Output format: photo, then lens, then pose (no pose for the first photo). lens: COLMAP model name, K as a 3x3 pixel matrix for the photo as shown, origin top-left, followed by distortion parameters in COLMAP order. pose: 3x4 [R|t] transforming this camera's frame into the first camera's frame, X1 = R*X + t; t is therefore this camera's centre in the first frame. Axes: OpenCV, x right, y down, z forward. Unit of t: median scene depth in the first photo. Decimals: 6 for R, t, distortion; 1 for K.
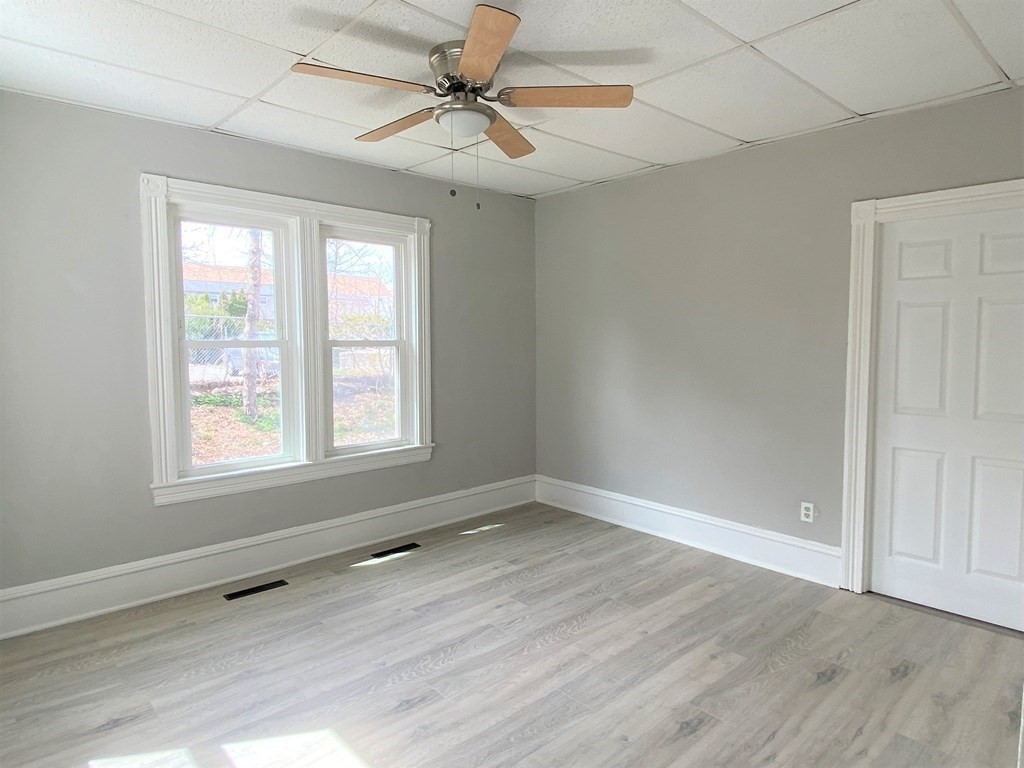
lens RADIAL K [[612.9, 0, 509.3], [0, 612.9, 382.4], [0, 0, 1]] dist [0.048602, -0.042828]
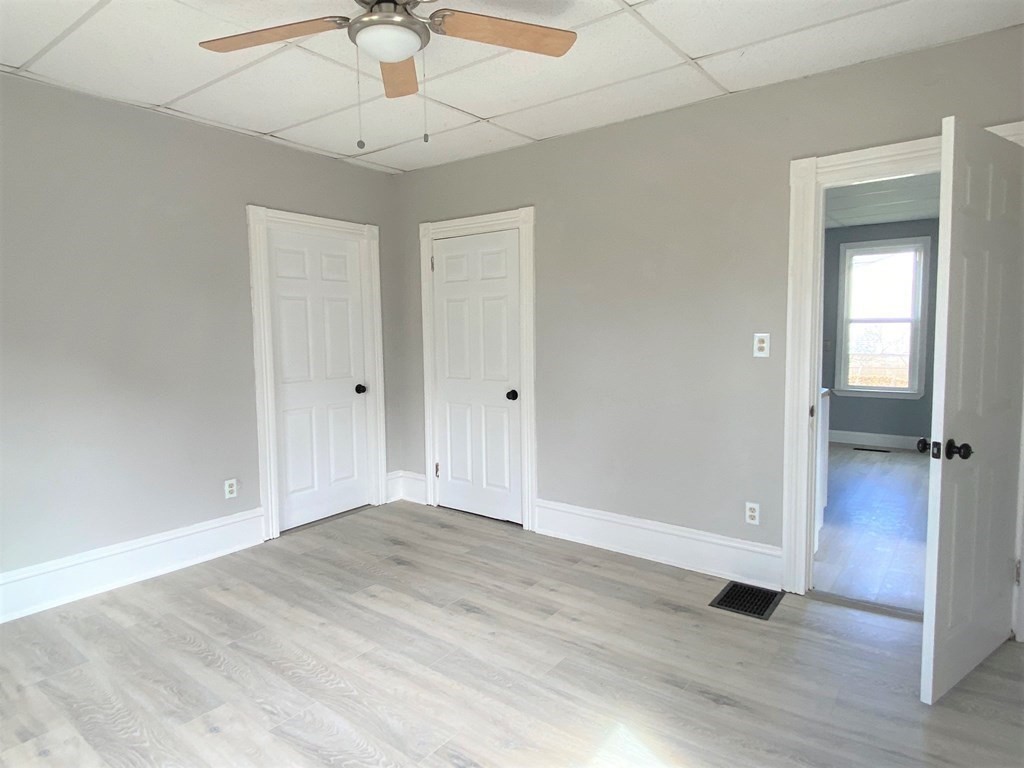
lens RADIAL K [[612.9, 0, 508.8], [0, 612.9, 382.4], [0, 0, 1]] dist [0.048602, -0.042828]
pose [[-0.181974, -0.087197, 0.979430, -0.725969], [0.088988, 0.990513, 0.104717, -0.044868], [-0.979268, 0.106213, -0.172488, 0.812989]]
